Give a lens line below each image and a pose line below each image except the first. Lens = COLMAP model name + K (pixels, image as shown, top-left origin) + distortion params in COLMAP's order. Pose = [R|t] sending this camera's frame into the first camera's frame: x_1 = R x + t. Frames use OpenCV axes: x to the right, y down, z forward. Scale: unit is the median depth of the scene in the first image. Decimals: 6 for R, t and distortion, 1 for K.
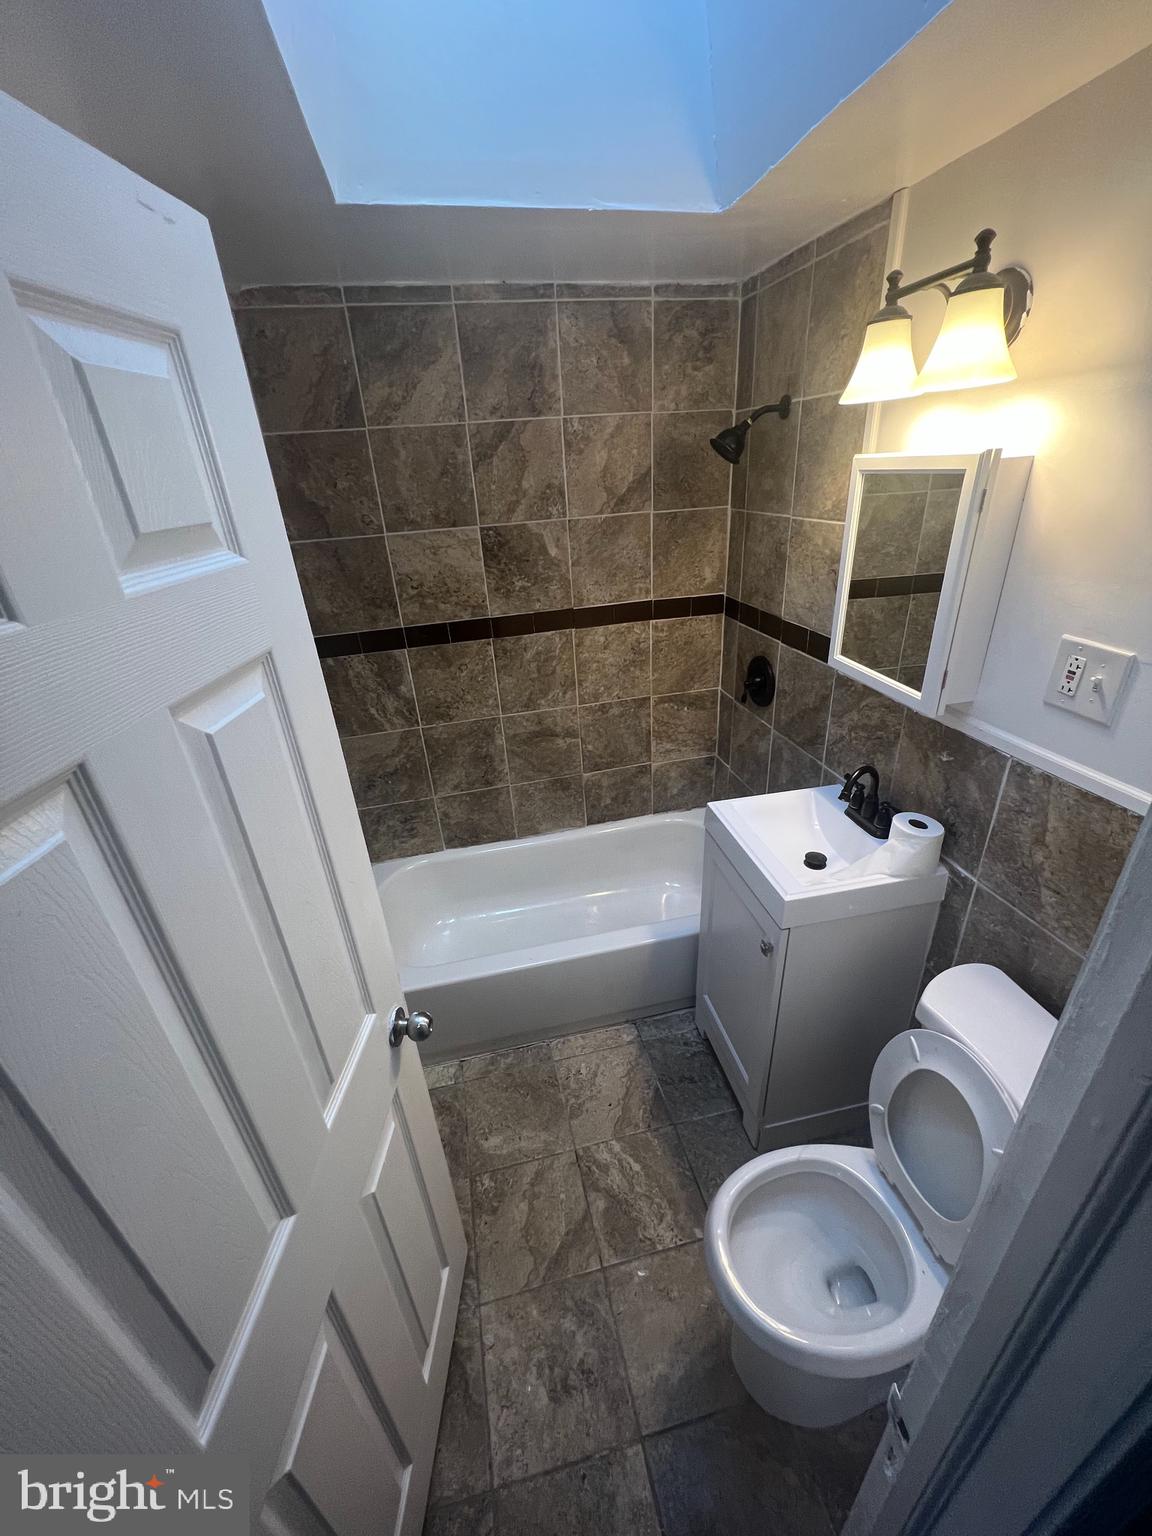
lens RADIAL K [[610.8, 0, 581.4], [0, 610.8, 766.3], [0, 0, 1]] dist [-0.009745, 0.000048]
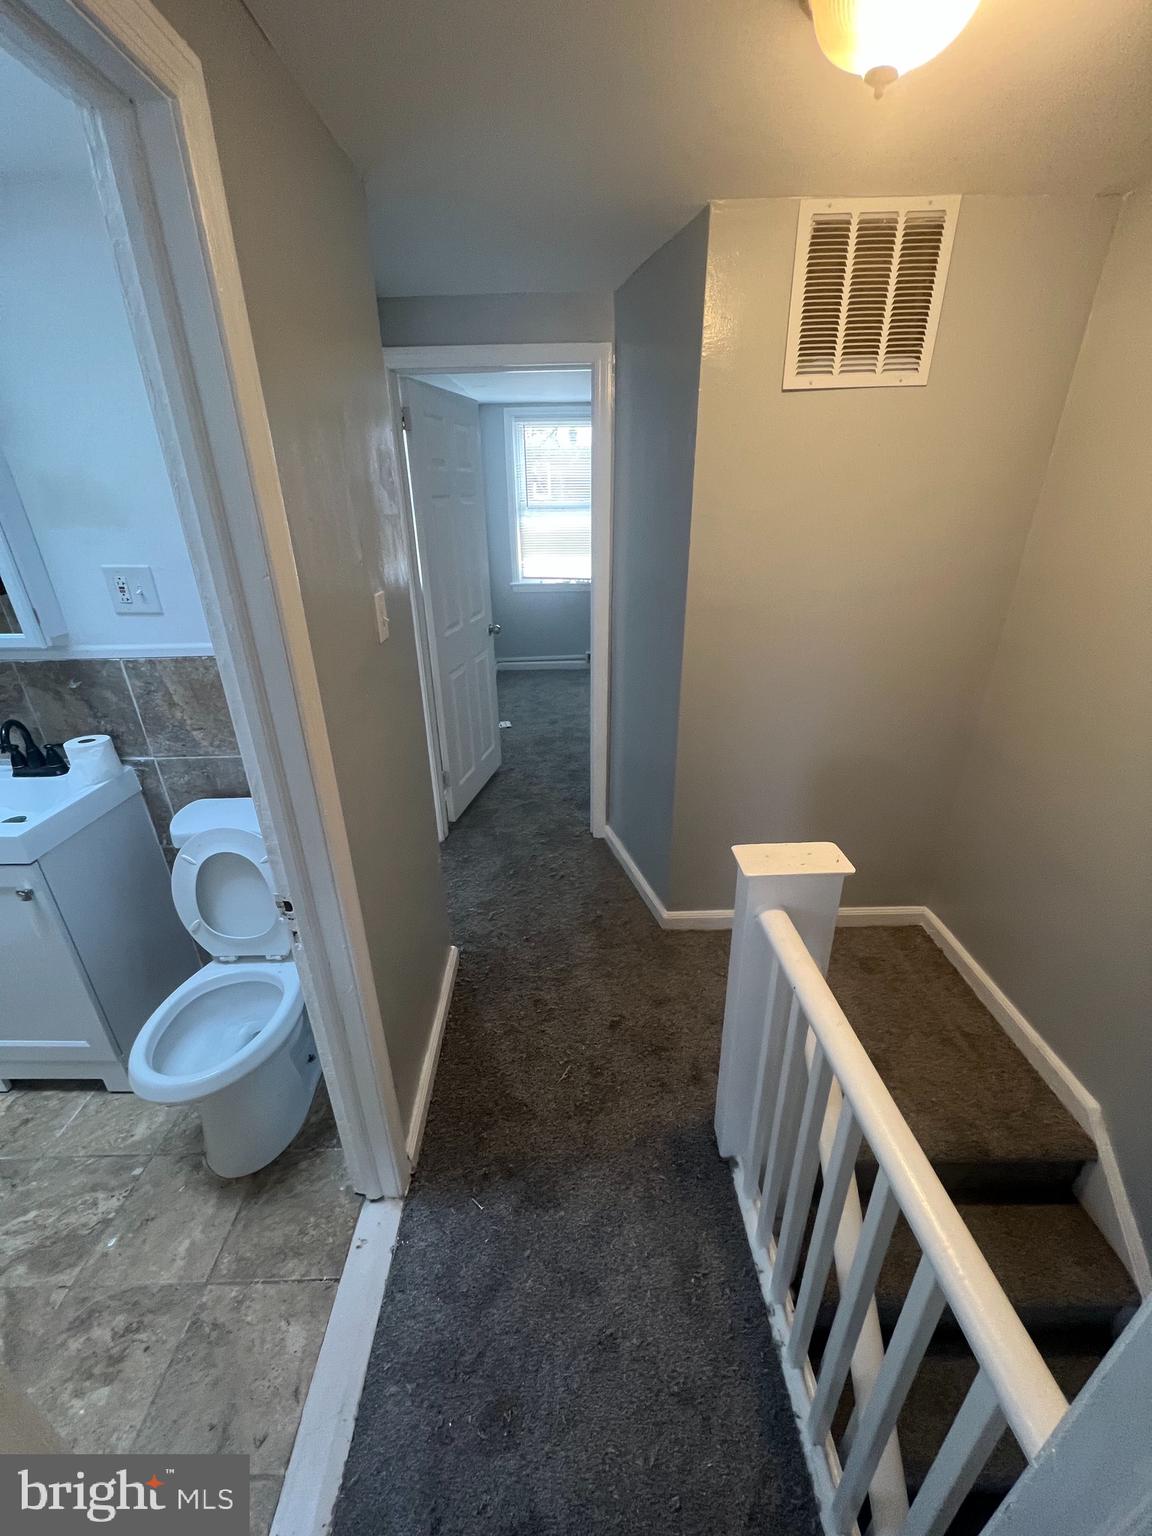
lens RADIAL K [[614.3, 0, 577.2], [0, 614.3, 775.8], [0, 0, 1]] dist [-0.000915, -0.000050]
pose [[0.216166, -0.370172, 0.903463, -0.426684], [0.430344, 0.866730, 0.252156, 0.297772], [-0.876400, 0.334292, 0.346659, -0.316232]]
